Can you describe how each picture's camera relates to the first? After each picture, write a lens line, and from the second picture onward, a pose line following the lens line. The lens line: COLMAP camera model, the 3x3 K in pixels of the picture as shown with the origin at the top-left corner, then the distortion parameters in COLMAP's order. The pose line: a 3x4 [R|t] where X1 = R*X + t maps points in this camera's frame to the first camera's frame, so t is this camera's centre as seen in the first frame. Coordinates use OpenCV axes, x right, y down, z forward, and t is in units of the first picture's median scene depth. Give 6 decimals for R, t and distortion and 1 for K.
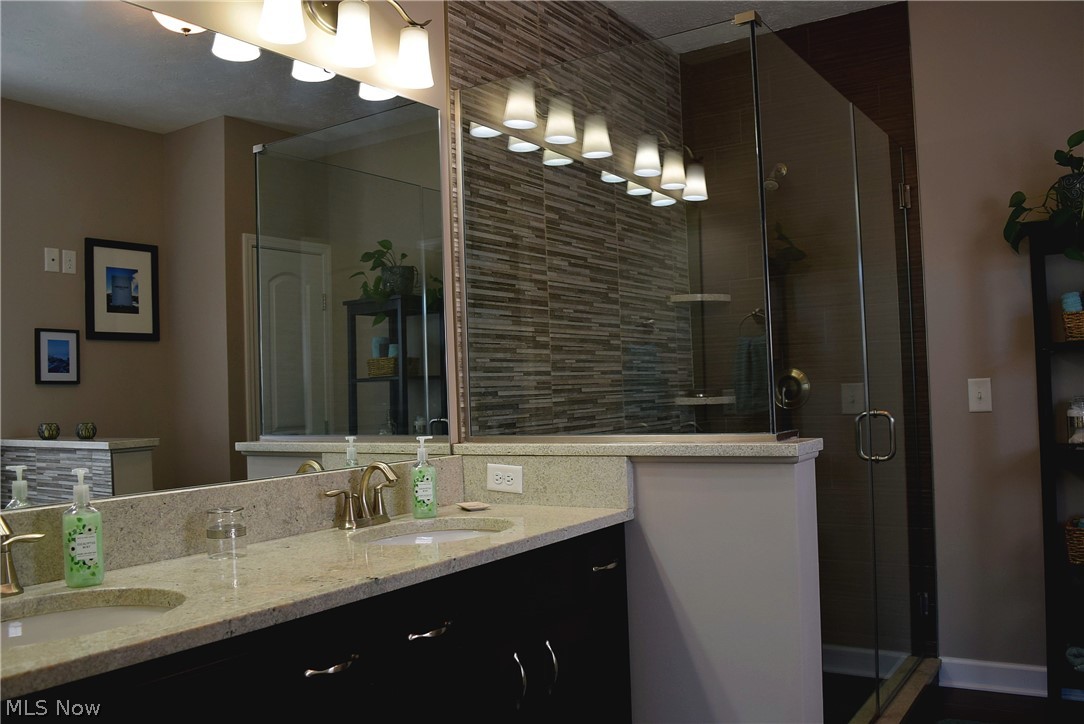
lens RADIAL K [[948.5, 0, 543.8], [0, 948.5, 366.0], [0, 0, 1]] dist [-0.083913, -0.022847]
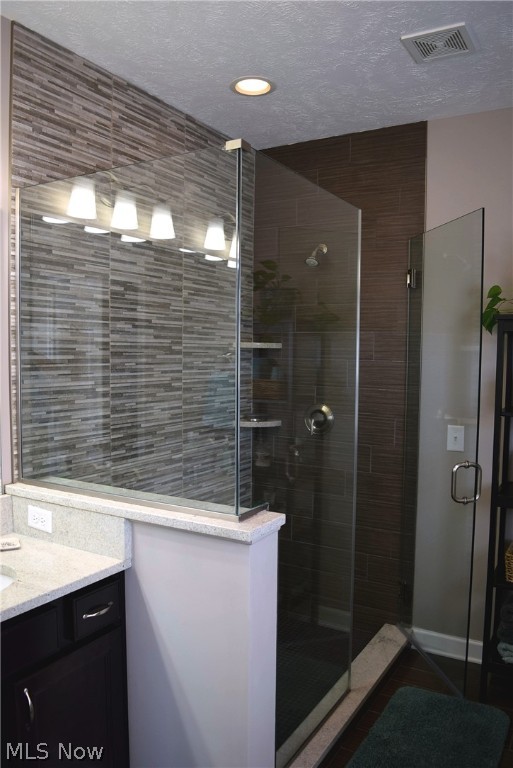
lens RADIAL K [[623.3, 0, 261.8], [0, 623.3, 399.3], [0, 0, 1]] dist [-0.089425, 0.008777]
pose [[0.997641, 0.041020, 0.055041, 0.152777], [-0.046451, 0.993769, 0.101319, -0.101028], [-0.050542, -0.103637, 0.993330, 0.164620]]
